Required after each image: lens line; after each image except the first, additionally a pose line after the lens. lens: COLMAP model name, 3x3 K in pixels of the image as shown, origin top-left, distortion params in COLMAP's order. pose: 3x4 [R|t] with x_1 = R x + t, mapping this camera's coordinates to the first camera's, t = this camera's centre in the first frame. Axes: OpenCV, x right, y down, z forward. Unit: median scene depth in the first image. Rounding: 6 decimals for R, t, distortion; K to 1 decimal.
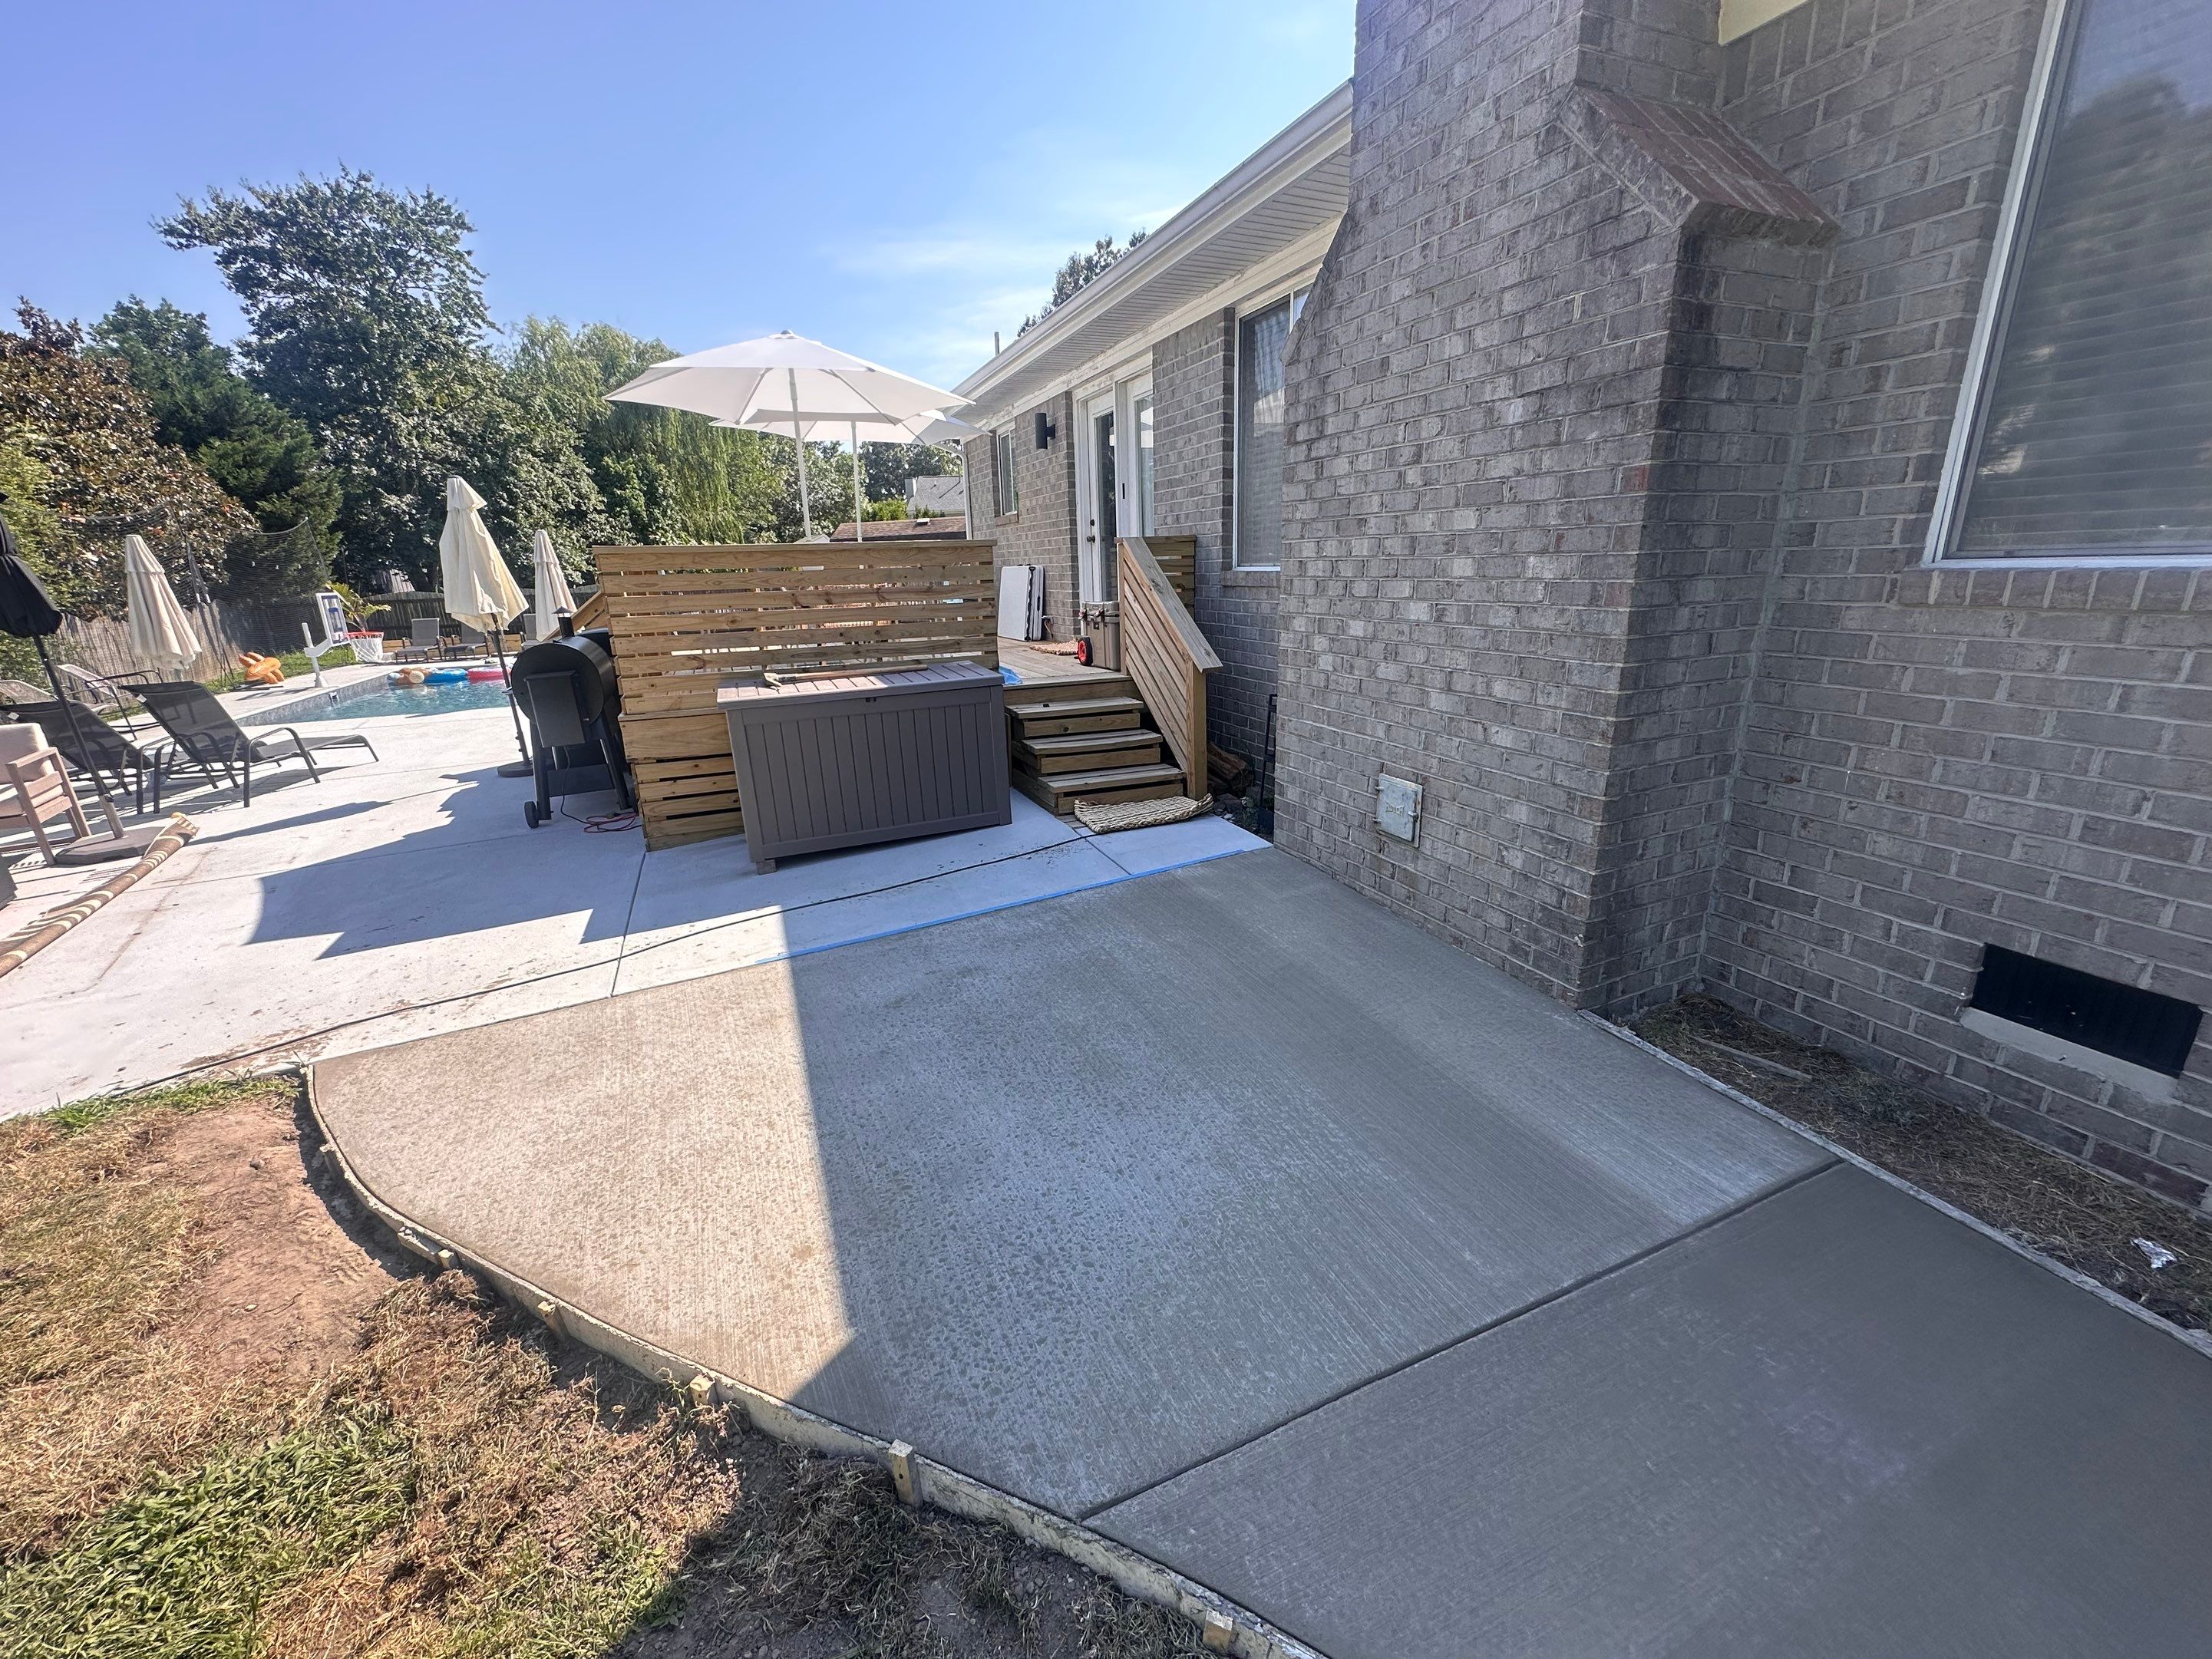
lens RADIAL K [[879.6, 0, 1105.3], [0, 879.6, 830.0], [0, 0, 1]] dist [-0.002255, 0.000130]
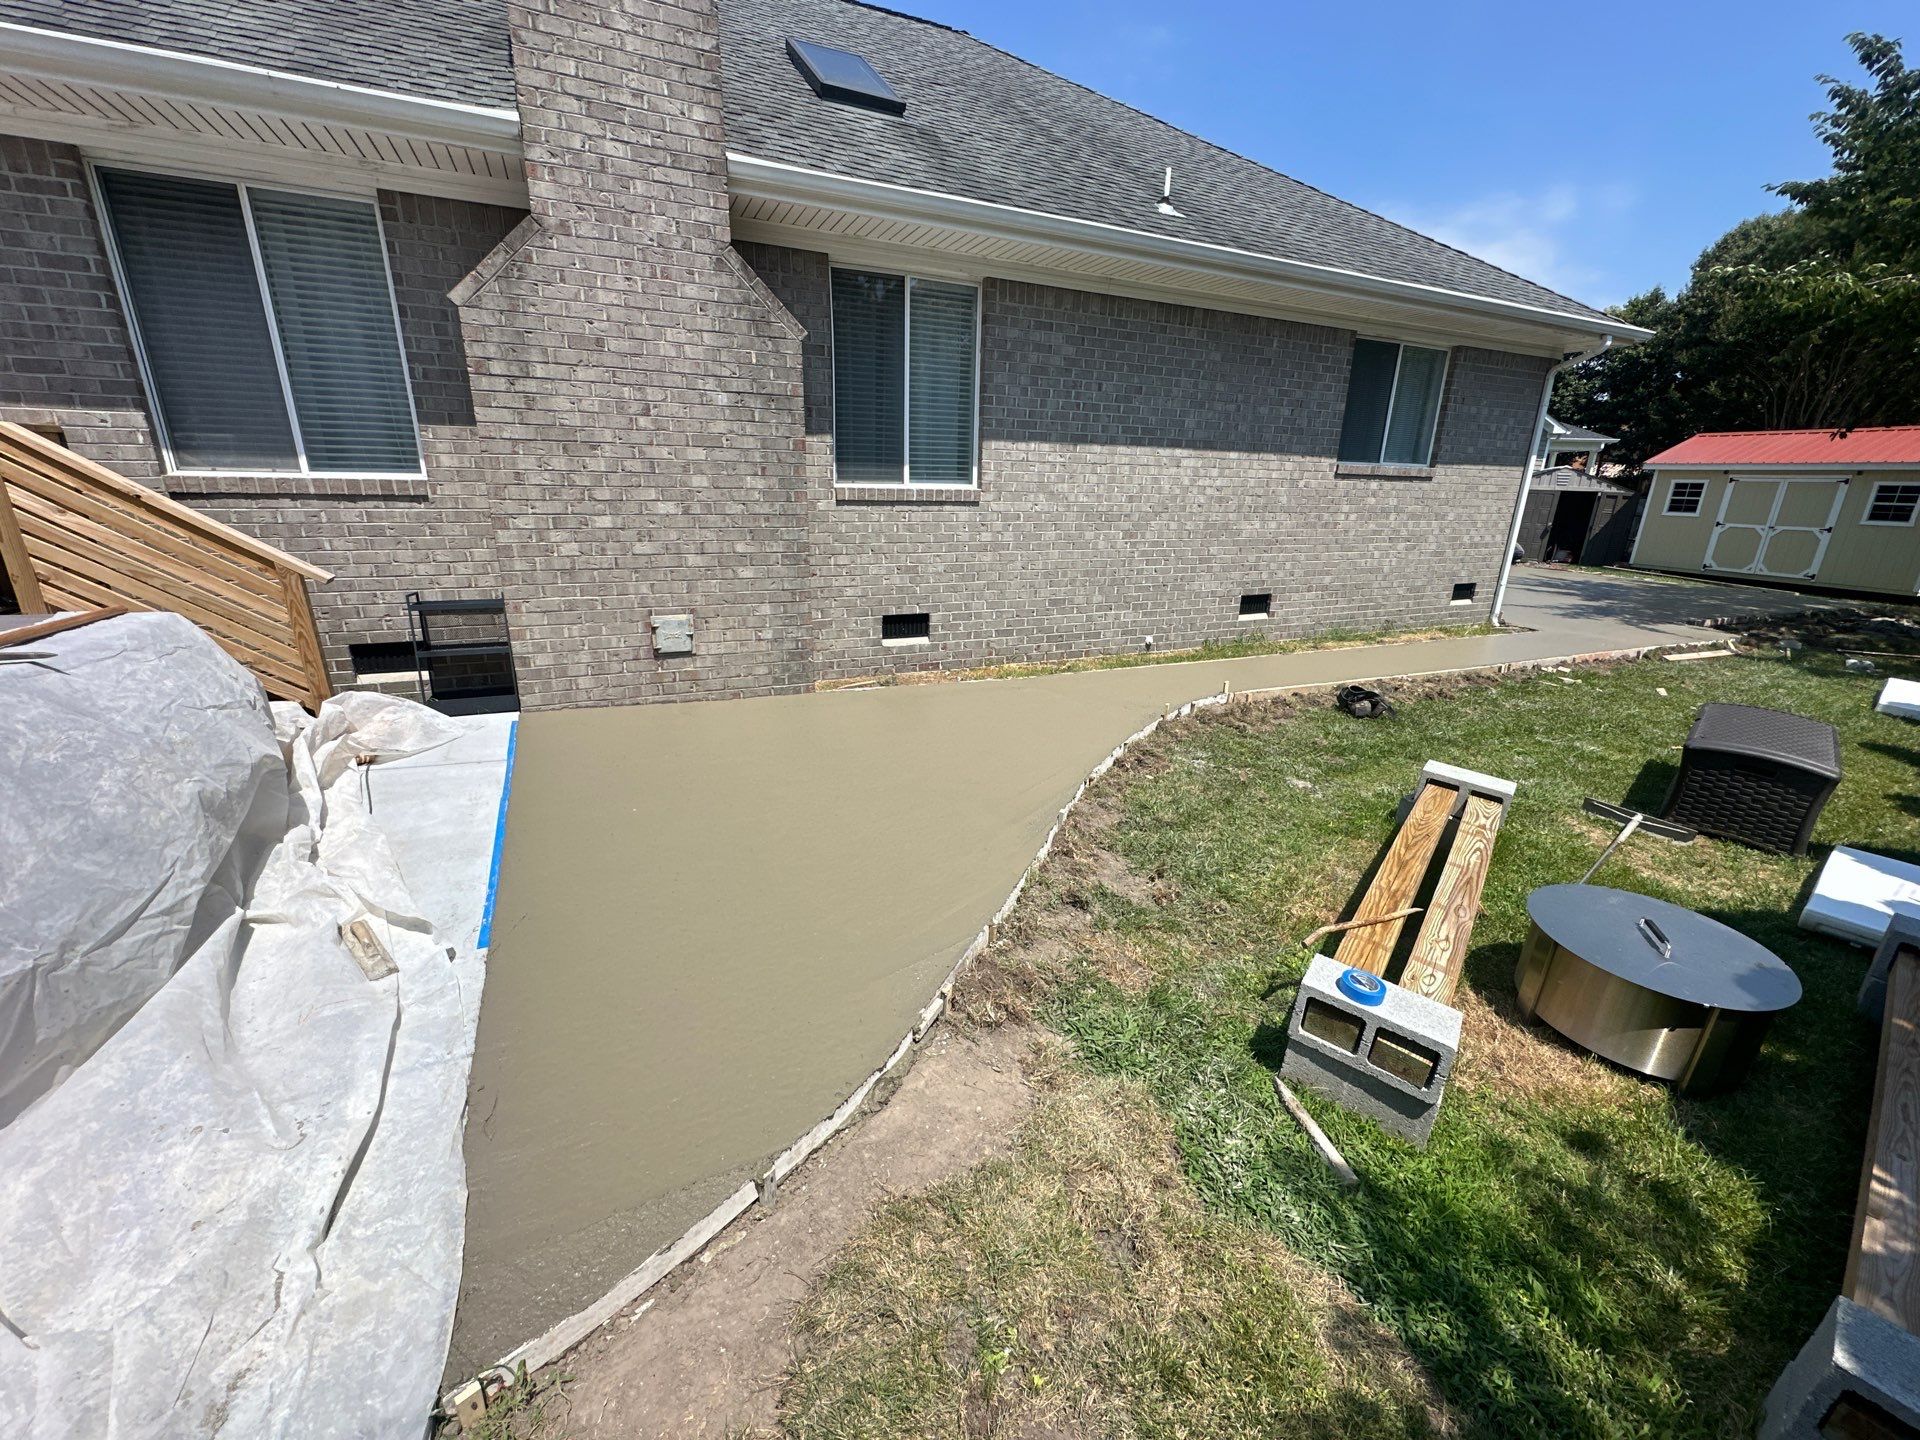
lens RADIAL K [[763.6, 0, 954.9], [0, 763.6, 721.0], [0, 0, 1]] dist [-0.002255, 0.000130]
pose [[-0.029896, -0.273922, 0.961287, -1.134108], [0.271728, 0.923271, 0.271540, -0.126223], [-0.961910, 0.269326, 0.046830, 0.541110]]
